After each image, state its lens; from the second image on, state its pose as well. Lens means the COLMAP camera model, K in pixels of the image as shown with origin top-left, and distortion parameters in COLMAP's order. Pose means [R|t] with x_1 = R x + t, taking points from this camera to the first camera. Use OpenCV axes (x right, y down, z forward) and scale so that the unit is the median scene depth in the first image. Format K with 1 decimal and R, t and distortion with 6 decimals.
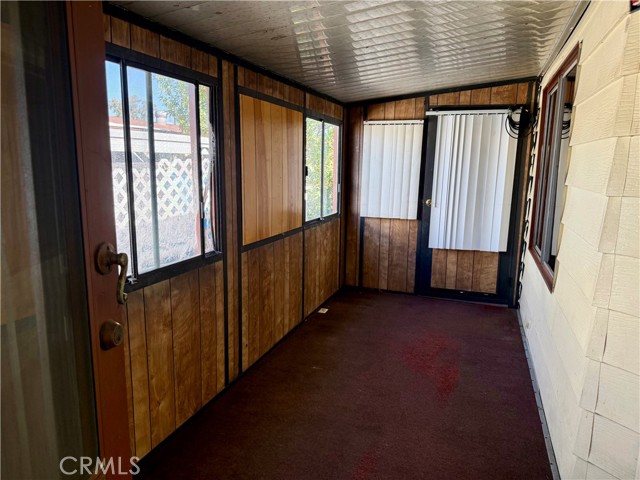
lens RADIAL K [[445.6, 0, 321.2], [0, 445.6, 241.2], [0, 0, 1]] dist [0.001633, -0.001812]
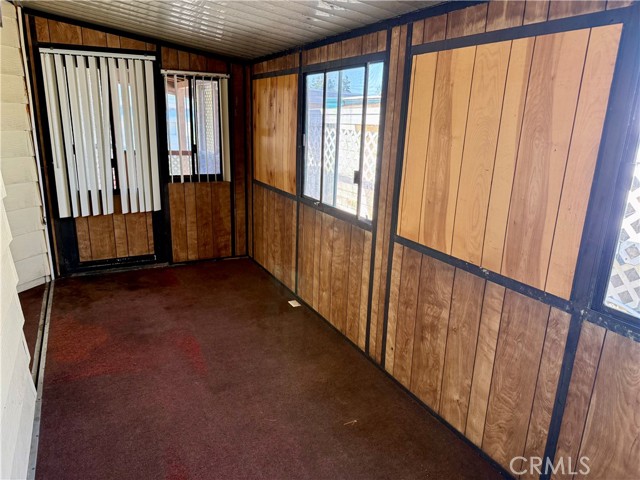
lens RADIAL K [[445.6, 0, 321.4], [0, 445.6, 238.8], [0, 0, 1]] dist [0.001633, -0.001812]
pose [[-0.671447, 0.161149, -0.723319, 0.601121], [-0.166908, 0.918103, 0.359484, -0.293827], [0.722012, 0.362102, -0.589560, 1.522157]]
